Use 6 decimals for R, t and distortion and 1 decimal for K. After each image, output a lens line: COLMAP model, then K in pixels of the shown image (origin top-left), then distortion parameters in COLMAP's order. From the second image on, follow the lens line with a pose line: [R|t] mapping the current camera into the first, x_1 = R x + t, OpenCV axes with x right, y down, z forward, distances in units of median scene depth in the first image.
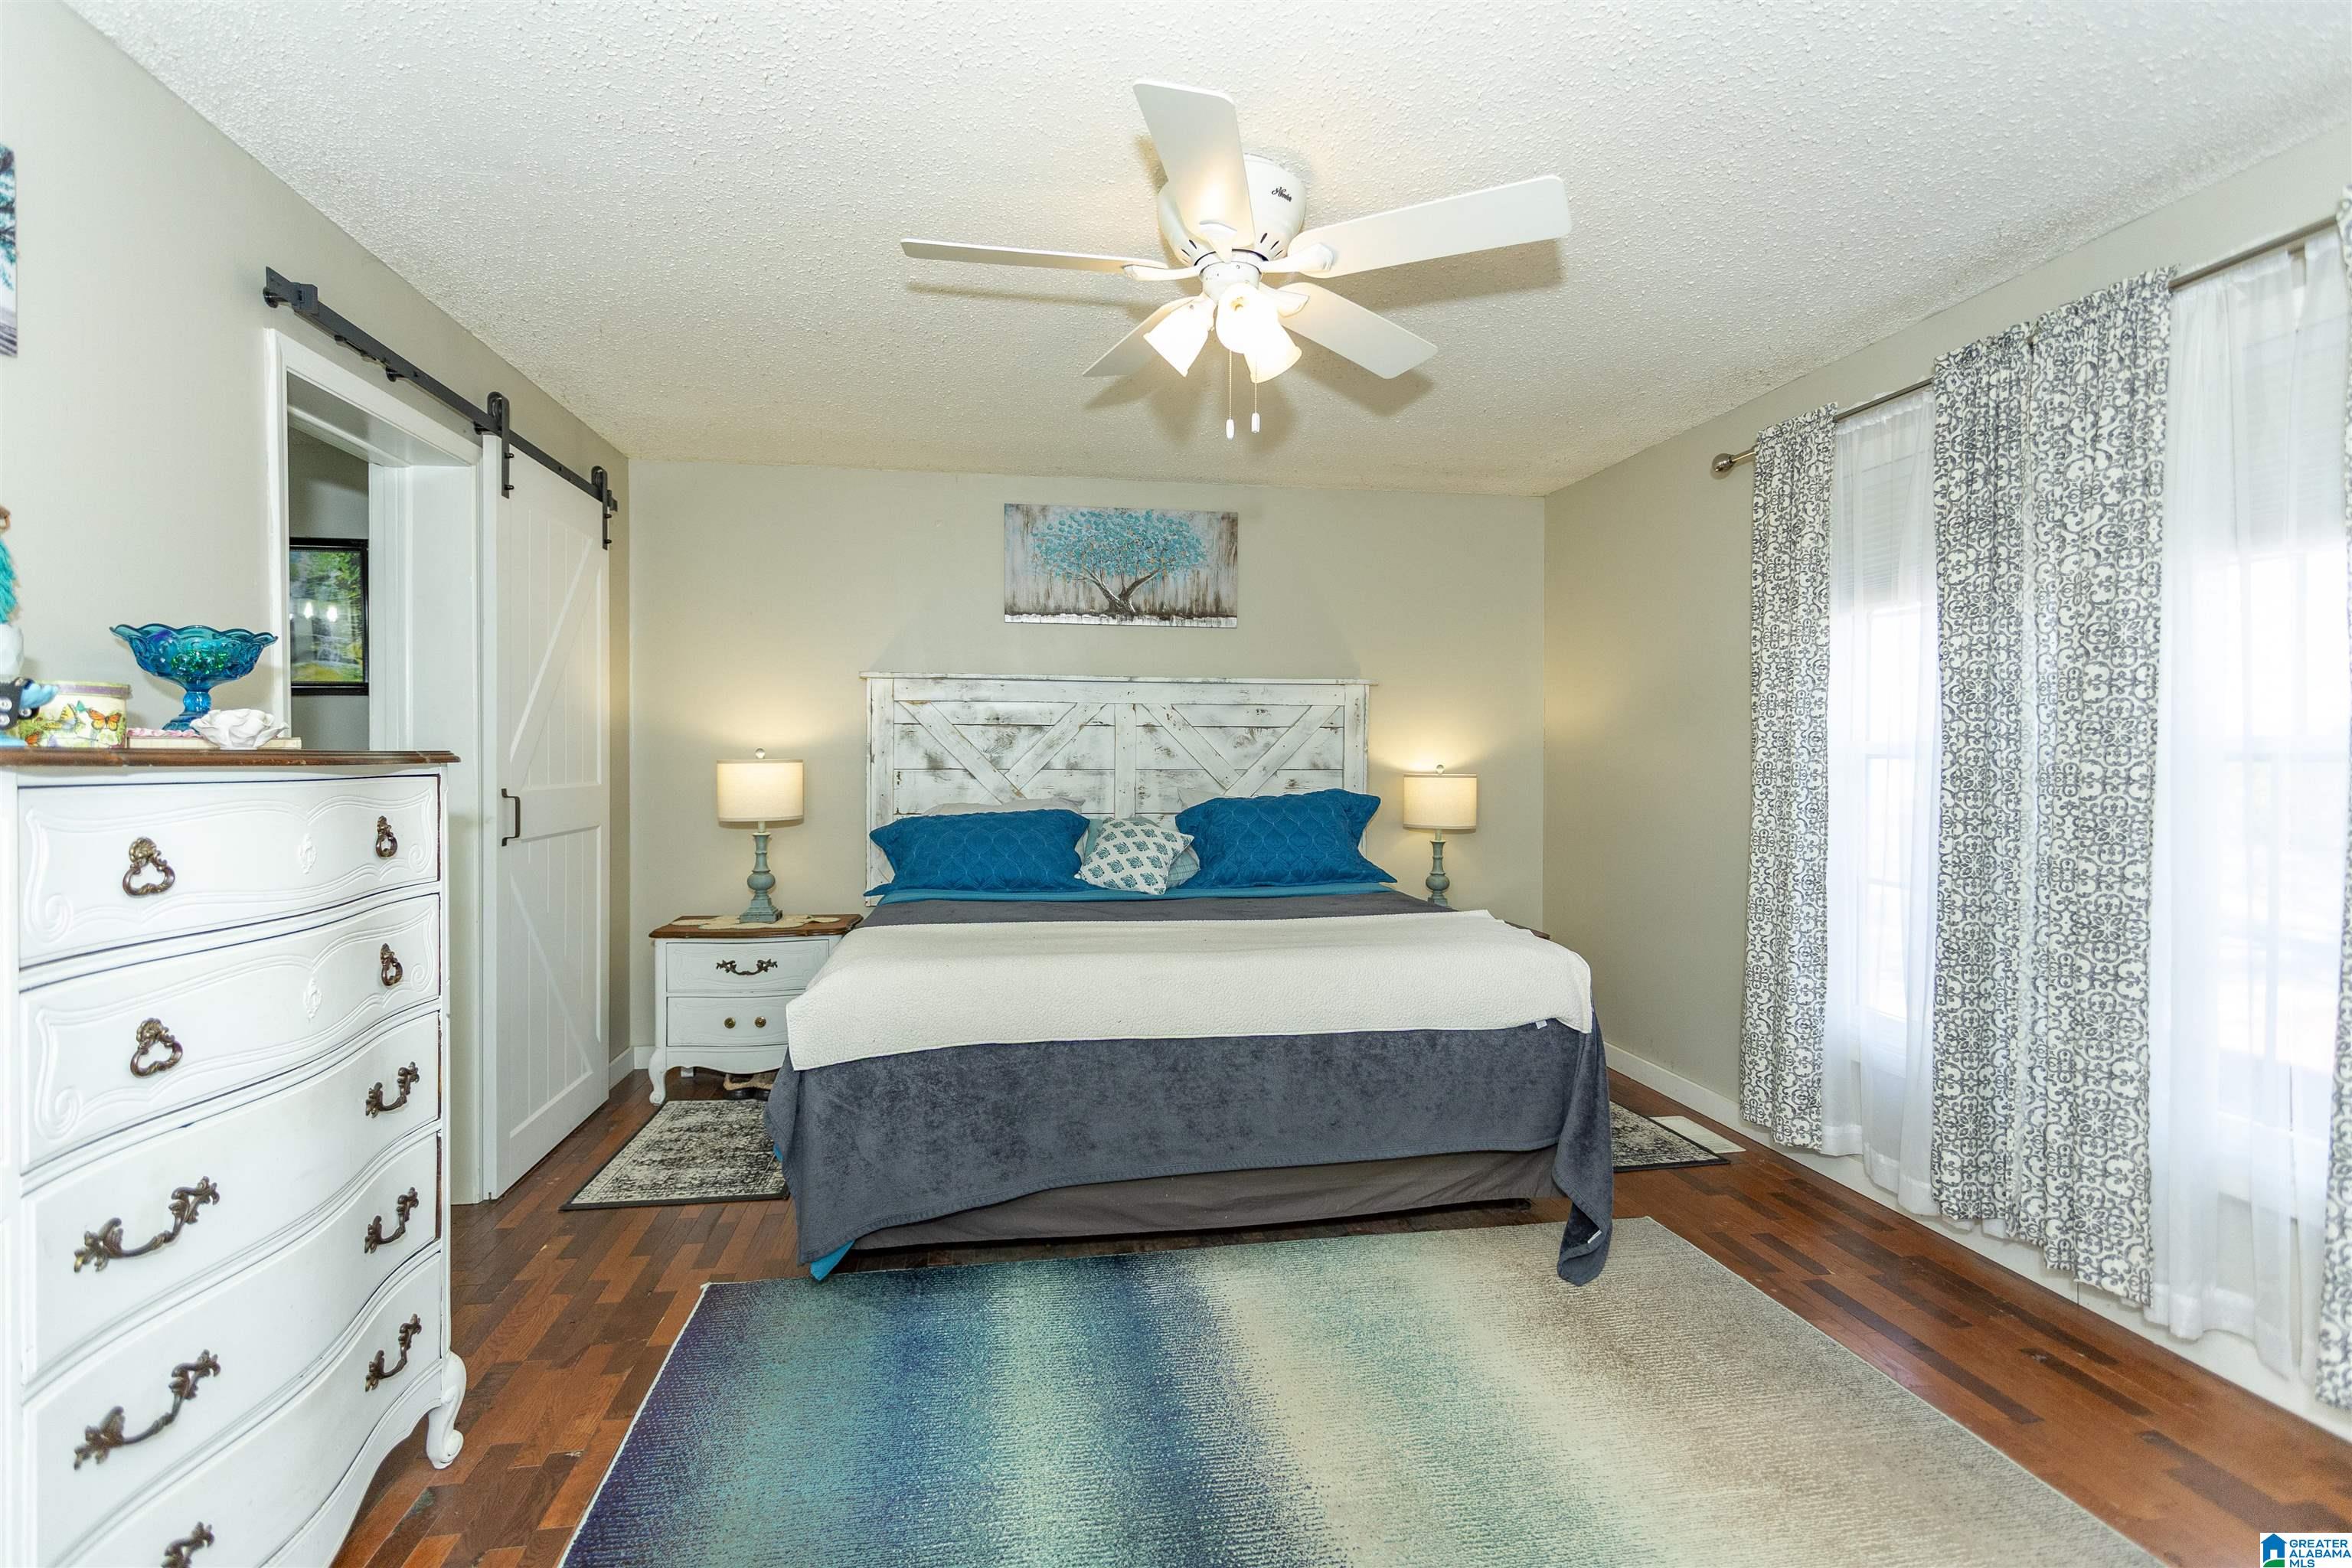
lens RADIAL K [[1118.5, 0, 1156.6], [0, 1118.5, 774.9], [0, 0, 1]] dist [-0.000910, 0.002033]
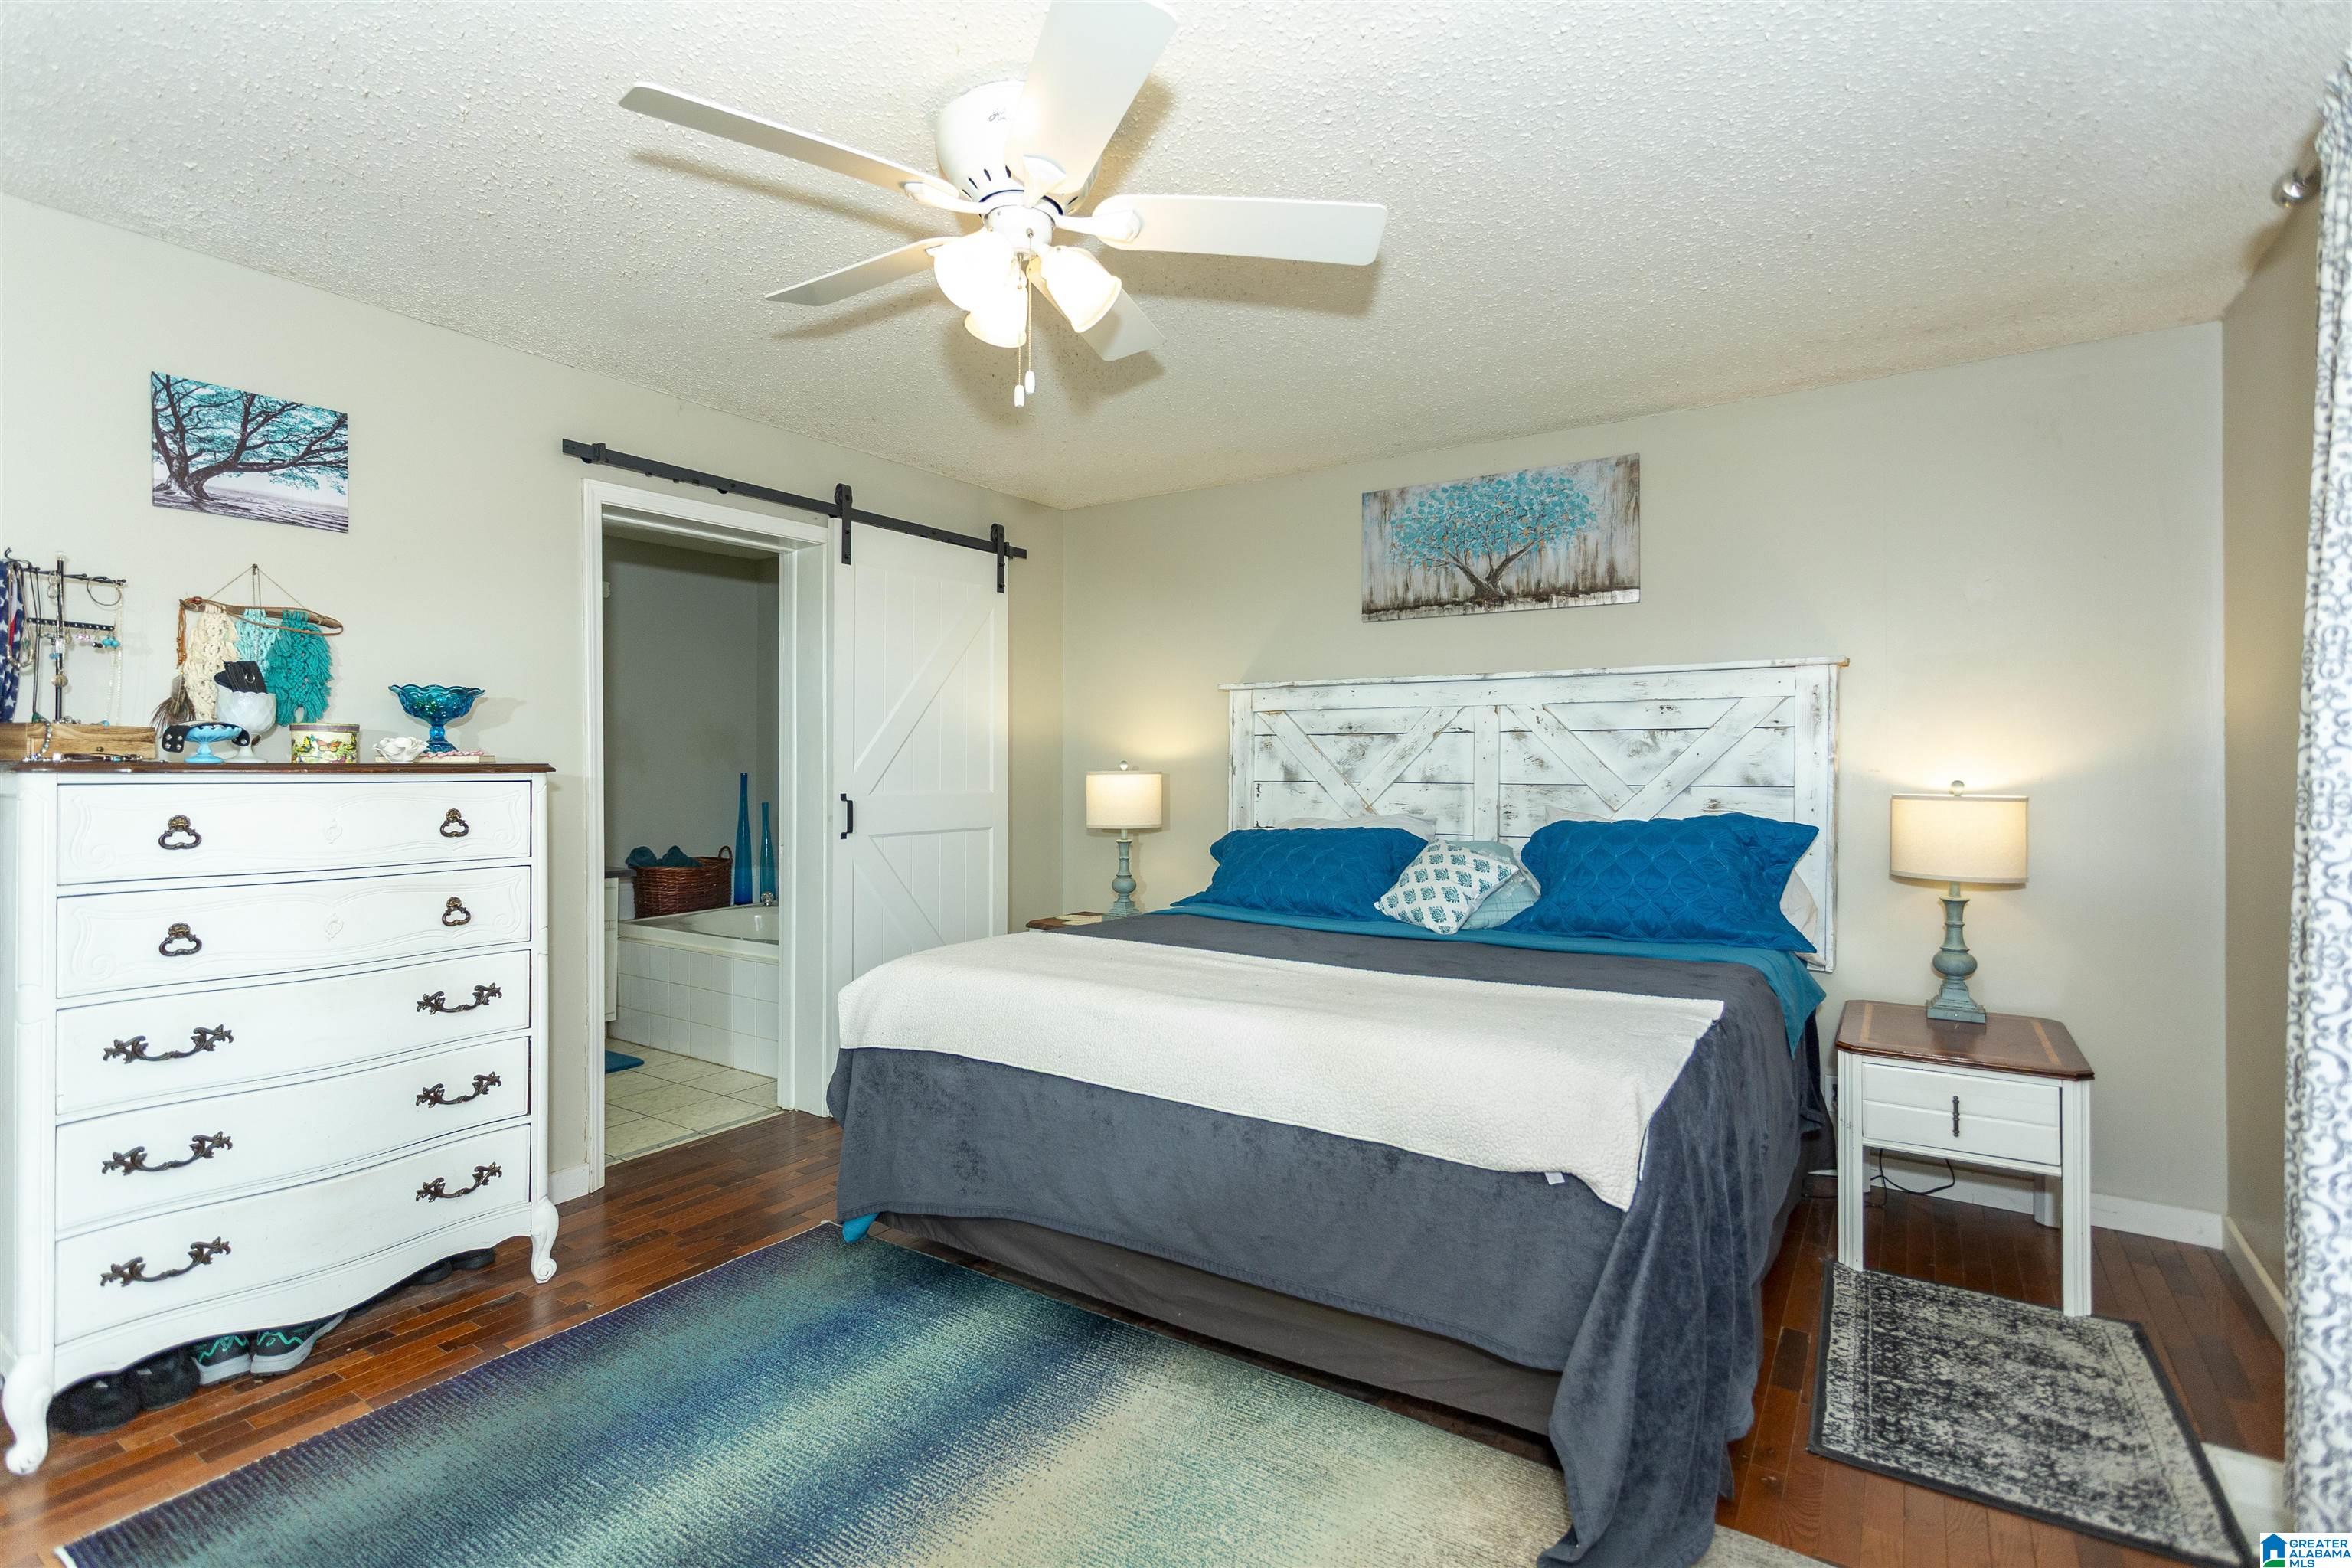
lens RADIAL K [[1118.5, 0, 1164.9], [0, 1118.5, 769.9], [0, 0, 1]] dist [-0.000910, 0.002033]
pose [[0.726464, -0.000226, -0.687204, 0.379745], [-0.011457, 0.999857, -0.012440, -0.002067], [0.687109, 0.016911, 0.726358, 0.225078]]
